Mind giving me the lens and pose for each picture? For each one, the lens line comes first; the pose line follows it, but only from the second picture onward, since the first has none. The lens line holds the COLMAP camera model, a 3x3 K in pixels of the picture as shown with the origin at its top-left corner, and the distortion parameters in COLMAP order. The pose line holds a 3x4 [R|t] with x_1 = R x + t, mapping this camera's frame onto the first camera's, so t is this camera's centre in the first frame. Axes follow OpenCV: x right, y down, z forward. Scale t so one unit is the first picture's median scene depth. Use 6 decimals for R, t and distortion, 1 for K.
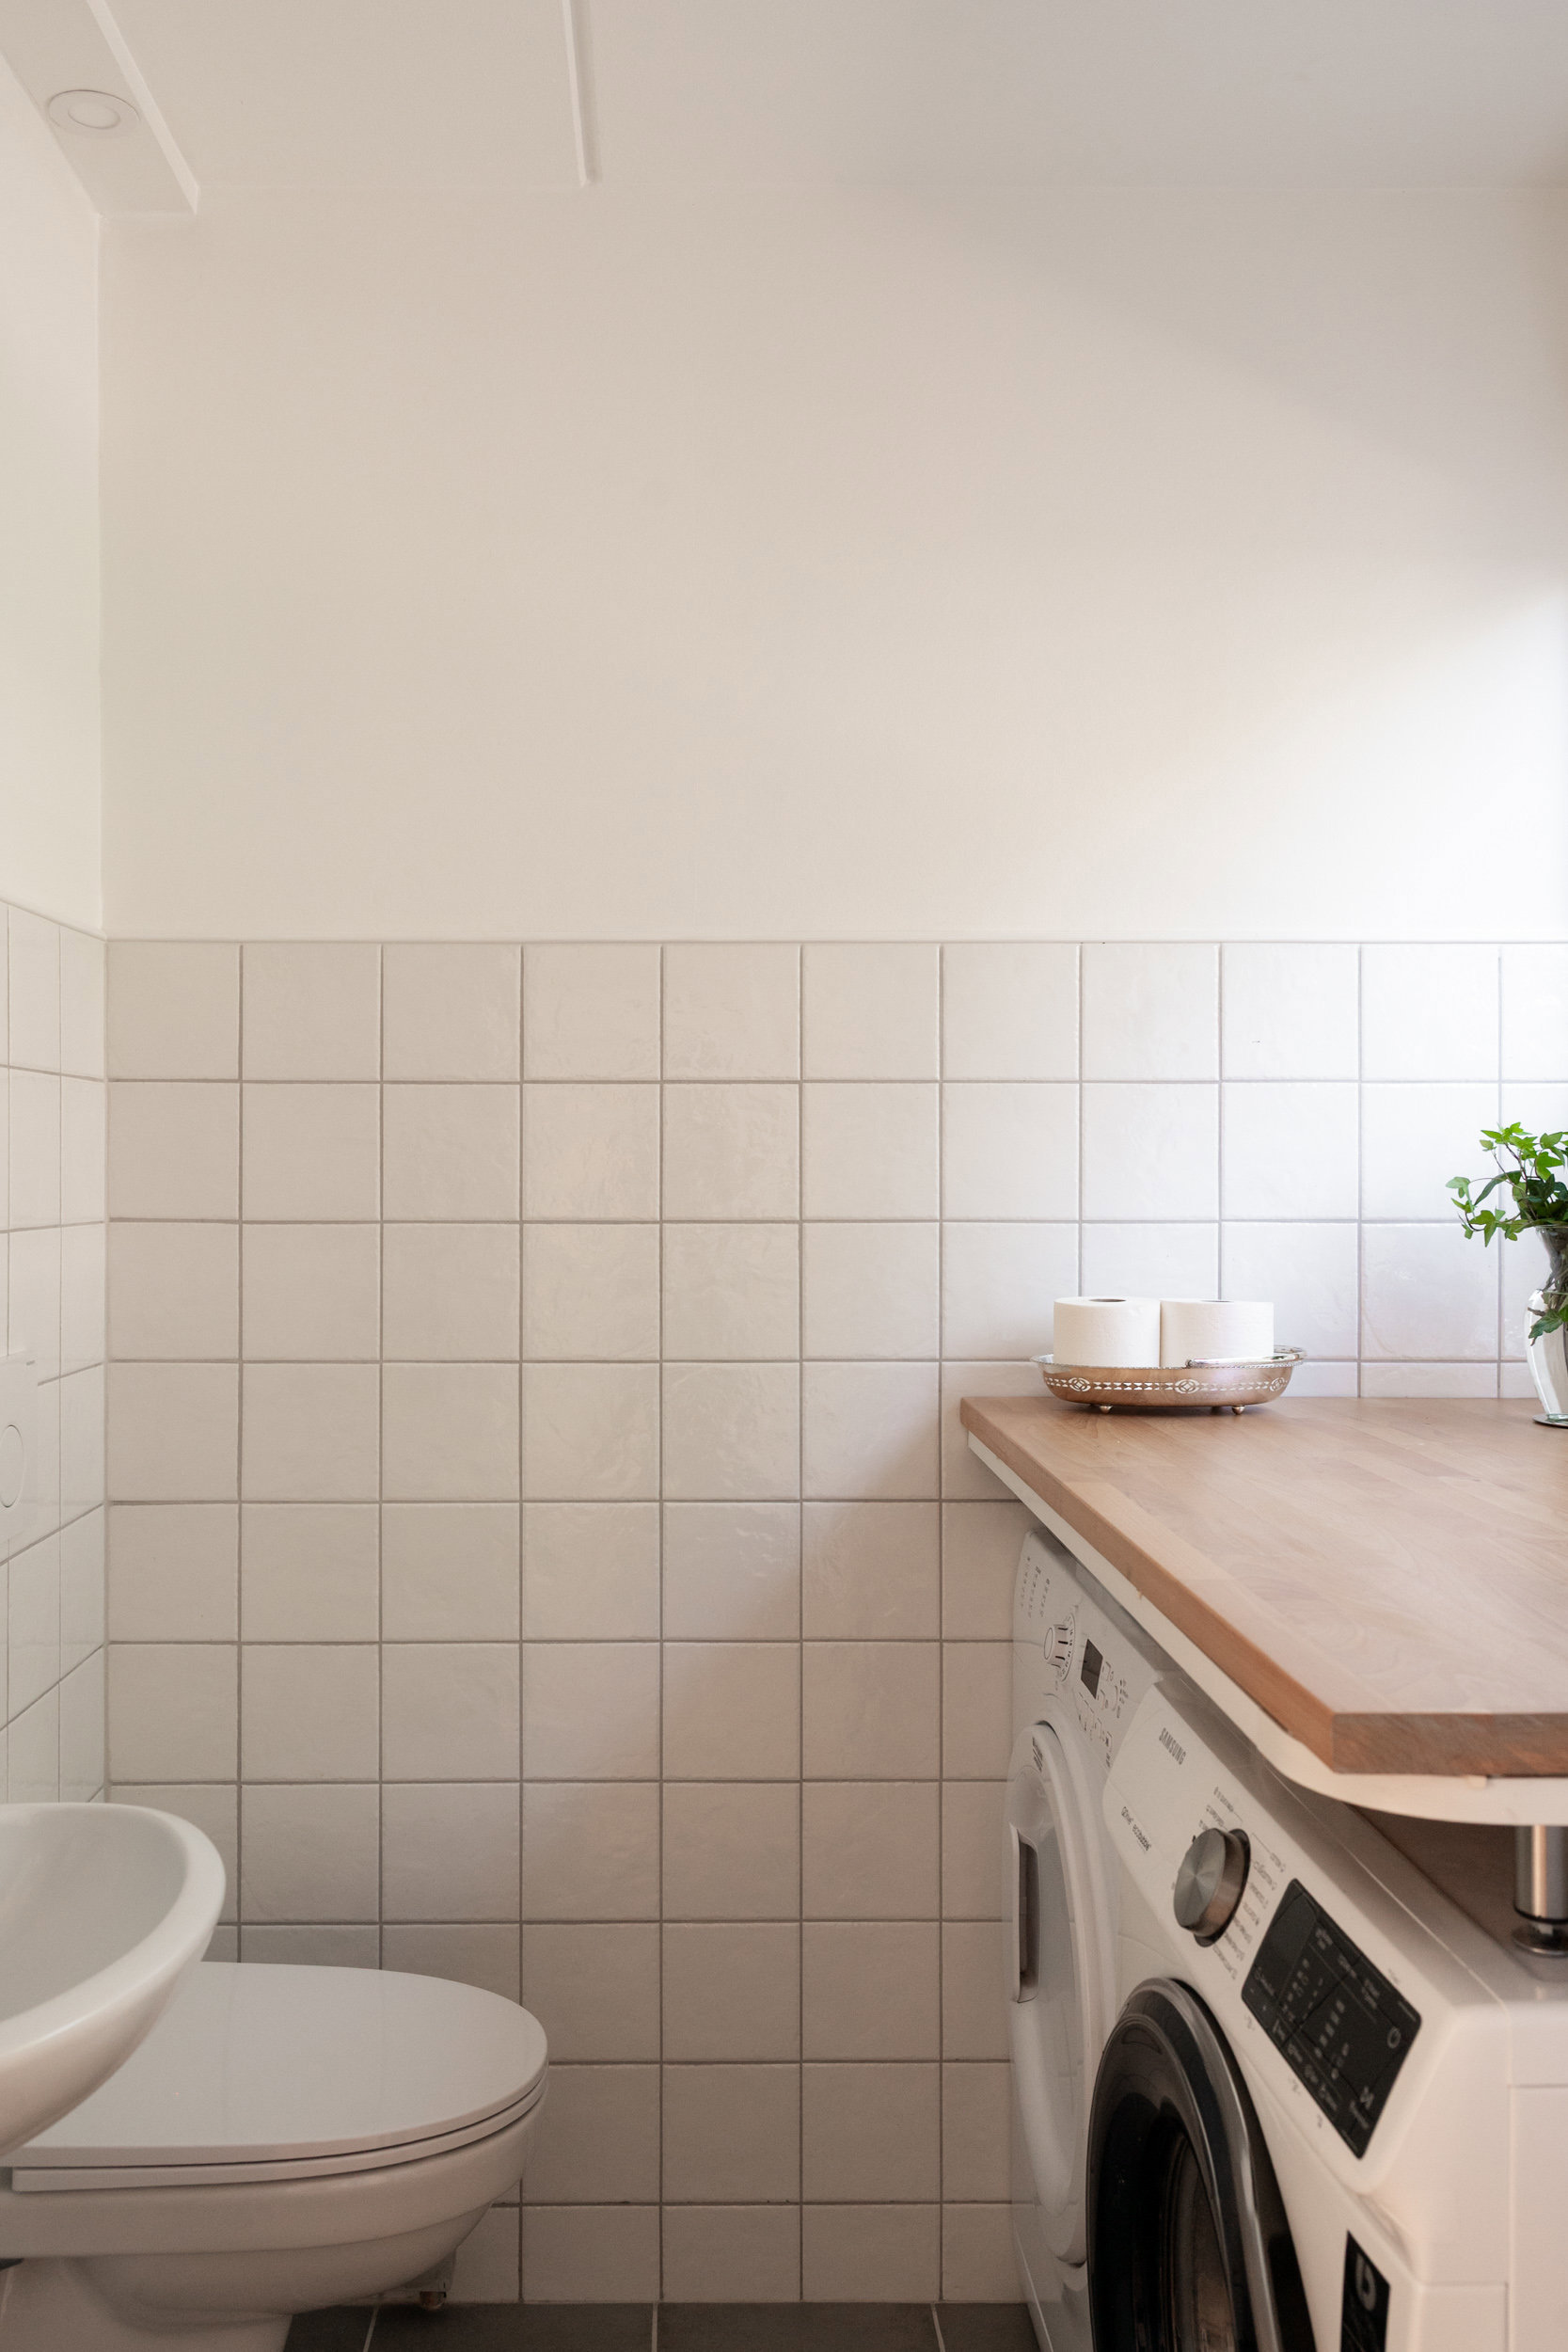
lens RADIAL K [[1835.3, 0, 784.0], [0, 1835.3, 1176.0], [0, 0, 1]] dist [-0.006523, 0.006640]
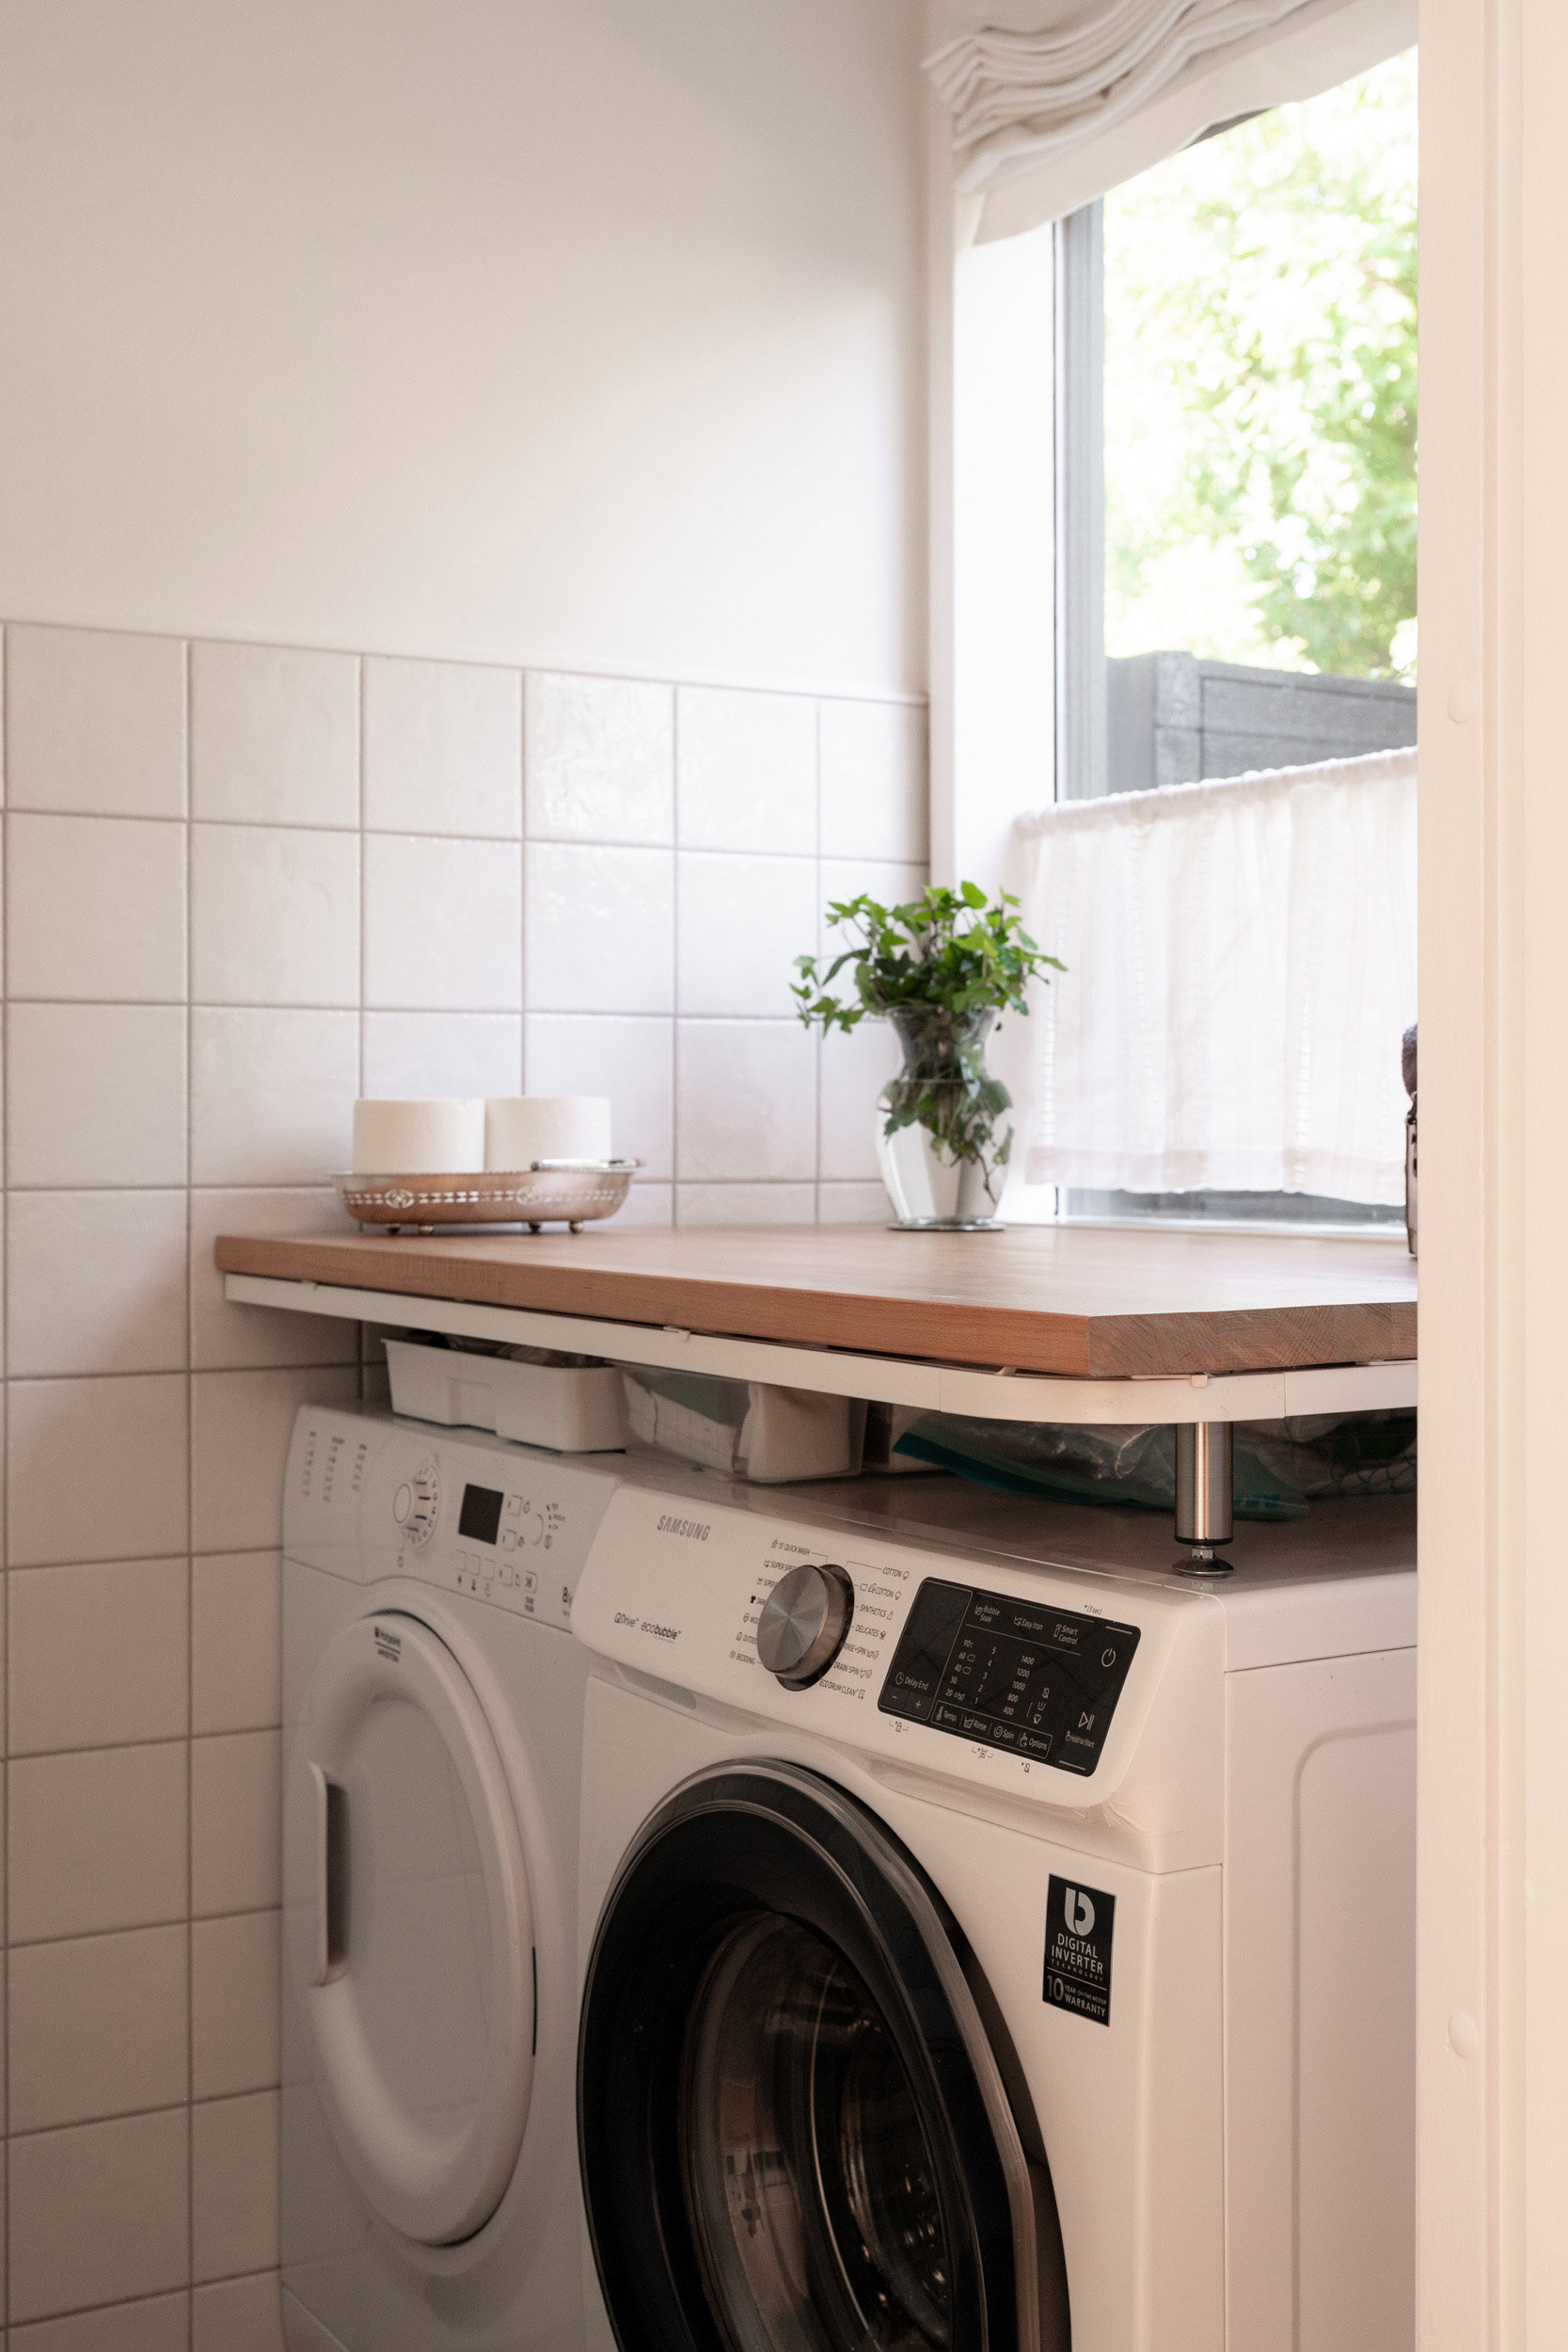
lens RADIAL K [[2613.5, 0, 784.0], [0, 2613.5, 1176.0], [0, 0, 1]] dist [-0.015542, -0.016580]
pose [[0.872504, -0.012664, 0.488442, -0.244270], [0.006880, 0.999883, 0.013634, 0.087844], [-0.488558, -0.008535, 0.872490, -0.074795]]
